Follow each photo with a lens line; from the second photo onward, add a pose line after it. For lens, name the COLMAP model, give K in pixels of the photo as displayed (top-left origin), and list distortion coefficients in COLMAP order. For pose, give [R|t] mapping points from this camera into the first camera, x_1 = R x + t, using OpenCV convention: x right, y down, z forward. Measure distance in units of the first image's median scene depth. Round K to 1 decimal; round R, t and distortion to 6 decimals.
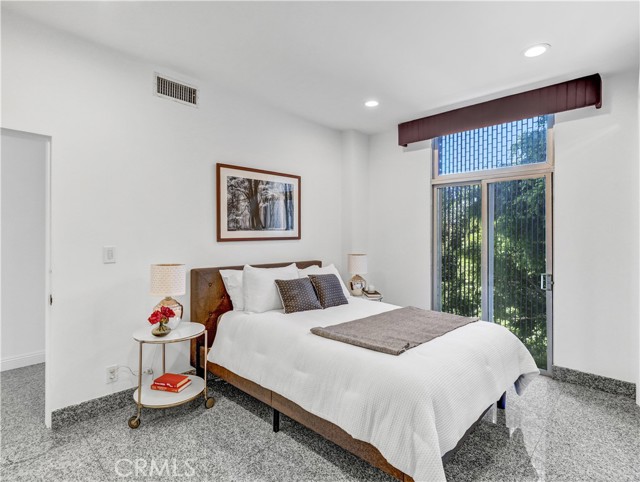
lens RADIAL K [[334.4, 0, 320.0], [0, 334.4, 241.0], [0, 0, 1]] dist [-0.005095, -0.000806]
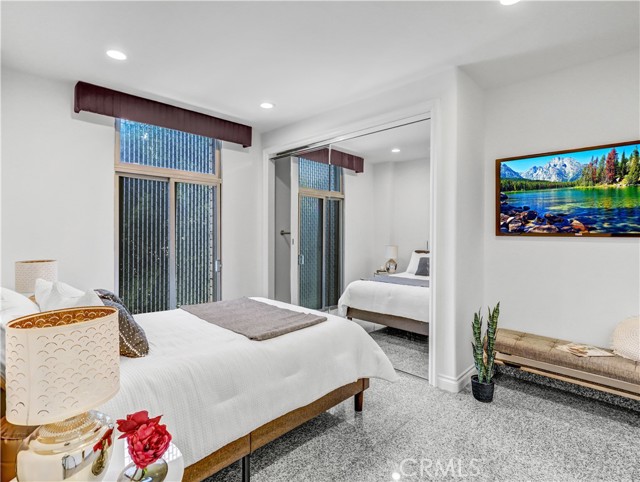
lens RADIAL K [[324.9, 0, 320.0], [0, 324.9, 241.0], [0, 0, 1]] dist [0.000987, 0.000040]
pose [[0.027582, -0.033495, 0.999058, -0.902136], [0.015430, 0.999334, 0.033078, -0.017974], [-0.999500, 0.014503, 0.028080, 0.832803]]
